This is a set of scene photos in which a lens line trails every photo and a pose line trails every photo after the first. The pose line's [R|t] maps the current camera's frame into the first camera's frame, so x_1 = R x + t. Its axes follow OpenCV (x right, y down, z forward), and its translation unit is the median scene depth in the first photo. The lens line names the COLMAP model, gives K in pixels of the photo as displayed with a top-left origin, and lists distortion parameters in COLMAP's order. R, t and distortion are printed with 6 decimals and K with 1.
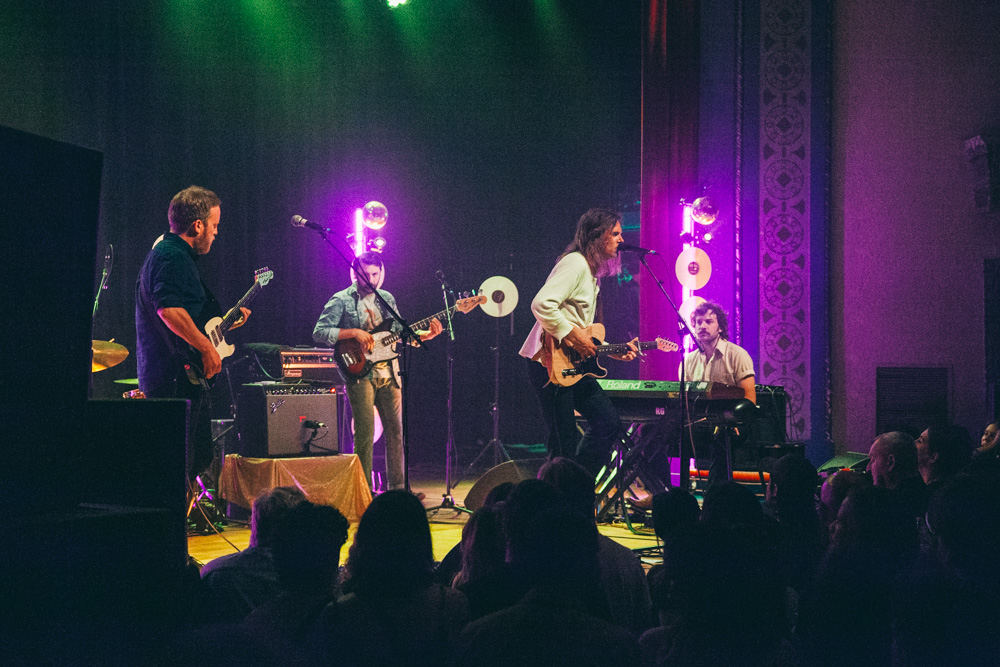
lens RADIAL K [[1738.2, 0, 501.7], [0, 1738.2, 328.2], [0, 0, 1]] dist [0.177861, 0.000000]
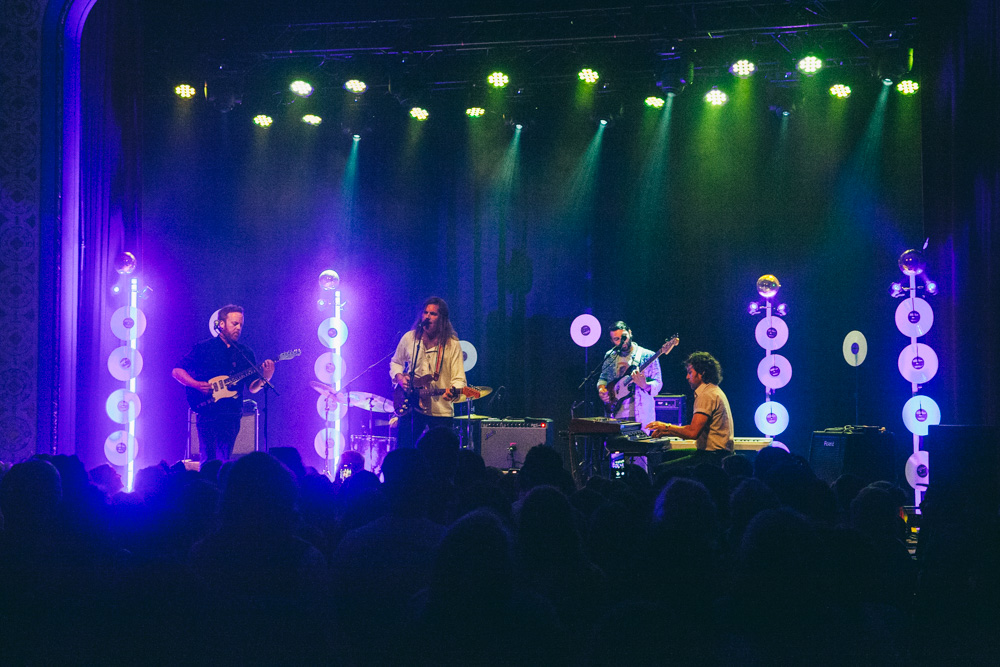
lens RADIAL K [[1738.2, 0, 453.6], [0, 1738.2, 304.2], [0, 0, 1]] dist [0.177861, 0.000000]
pose [[0.401150, -0.059737, -0.914062, 0.944560], [0.012273, 0.998132, -0.059845, 0.017647], [0.915930, 0.012789, 0.401134, 0.305549]]
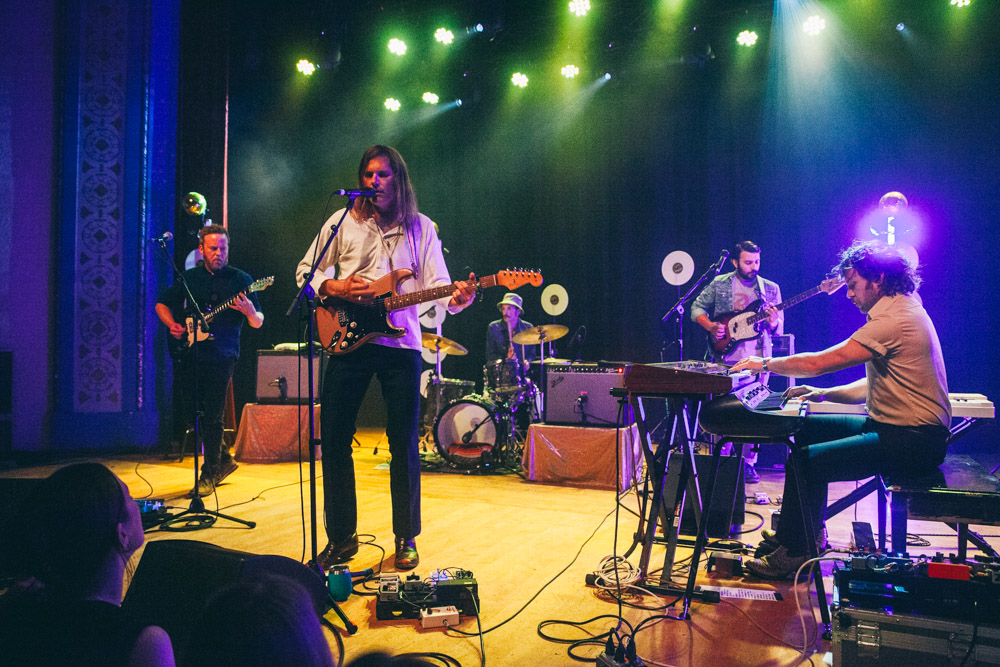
lens RADIAL K [[683.5, 0, 501.6], [0, 683.5, 358.6], [0, 0, 1]] dist [-0.099954, 0.053044]
pose [[0.222667, -0.004761, -0.974883, 0.256280], [0.011061, 0.999936, -0.002357, 0.023271], [0.974832, -0.010258, 0.222705, 0.677133]]
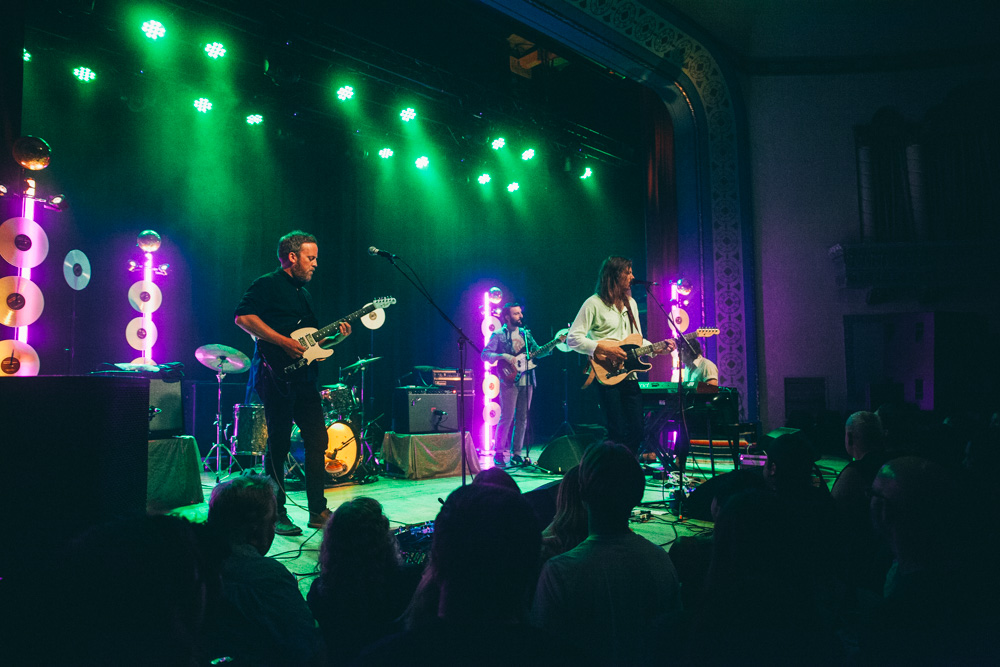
lens RADIAL K [[683.5, 0, 512.1], [0, 683.5, 334.8], [0, 0, 1]] dist [-0.099954, 0.053044]
pose [[0.992993, -0.018057, -0.116785, 0.024787], [0.010837, 0.998007, -0.062168, 0.018872], [0.117675, 0.060466, 0.991210, 0.311131]]
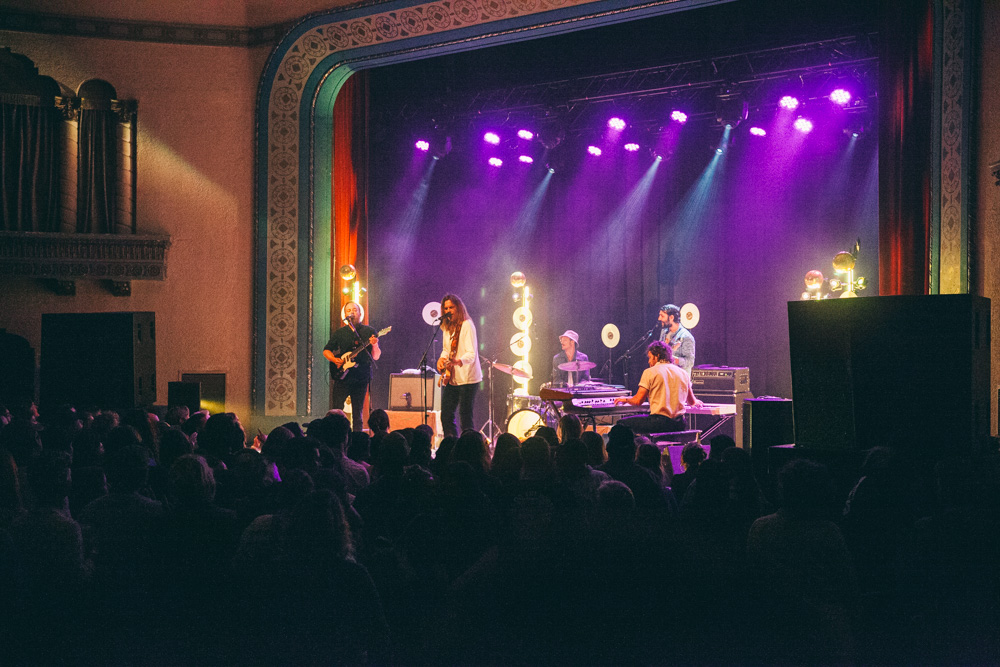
lens RADIAL K [[1422.9, 0, 490.4], [0, 1422.9, 330.5], [0, 0, 1]] dist [0.218975, 0.000000]
pose [[-0.016962, -0.024209, -0.999563, 1.156168], [0.004804, 0.999693, -0.024294, 0.007154], [0.999845, -0.005214, -0.016840, 0.738176]]
